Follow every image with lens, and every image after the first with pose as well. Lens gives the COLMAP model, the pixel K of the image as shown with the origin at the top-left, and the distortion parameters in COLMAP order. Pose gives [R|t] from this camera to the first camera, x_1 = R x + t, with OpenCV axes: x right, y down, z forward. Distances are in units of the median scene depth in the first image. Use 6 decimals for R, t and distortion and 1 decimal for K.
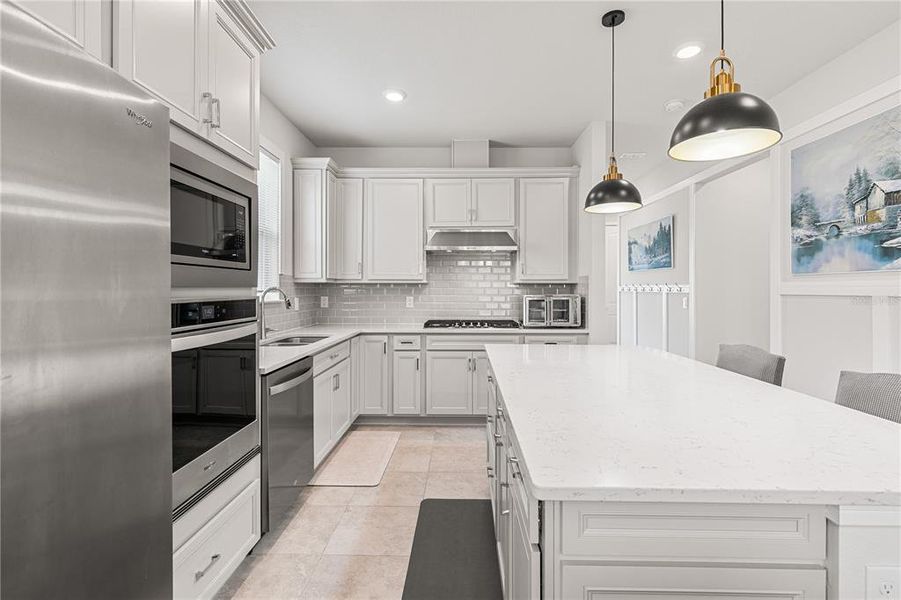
lens RADIAL K [[405.5, 0, 451.8], [0, 405.5, 291.6], [0, 0, 1]] dist [0.006333, 0.000269]
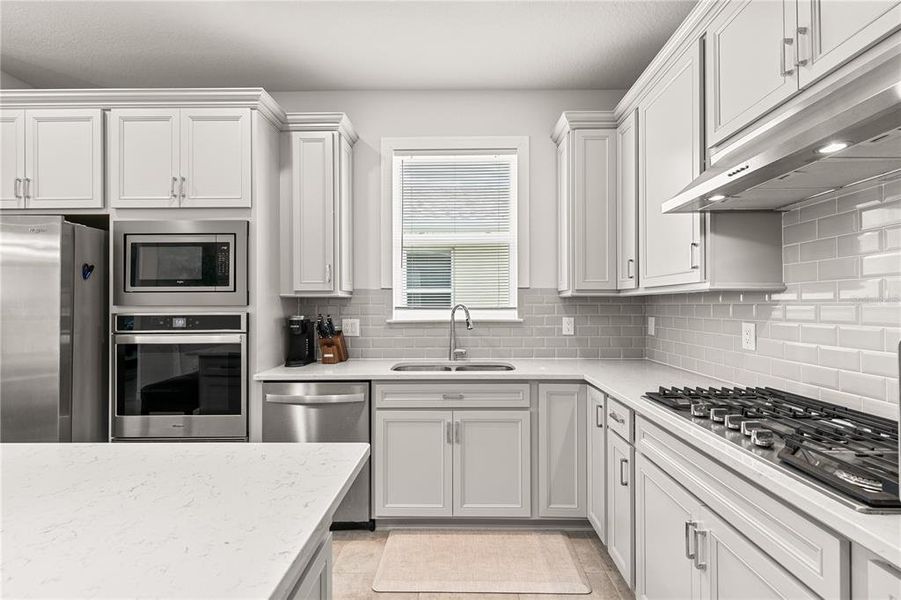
lens RADIAL K [[405.5, 0, 452.7], [0, 405.5, 303.0], [0, 0, 1]] dist [0.006333, 0.000269]
pose [[0.016593, -0.004605, -0.999852, 0.775959], [-0.003602, 0.999983, -0.004666, -0.015393], [0.999856, 0.003679, 0.016576, 1.690869]]
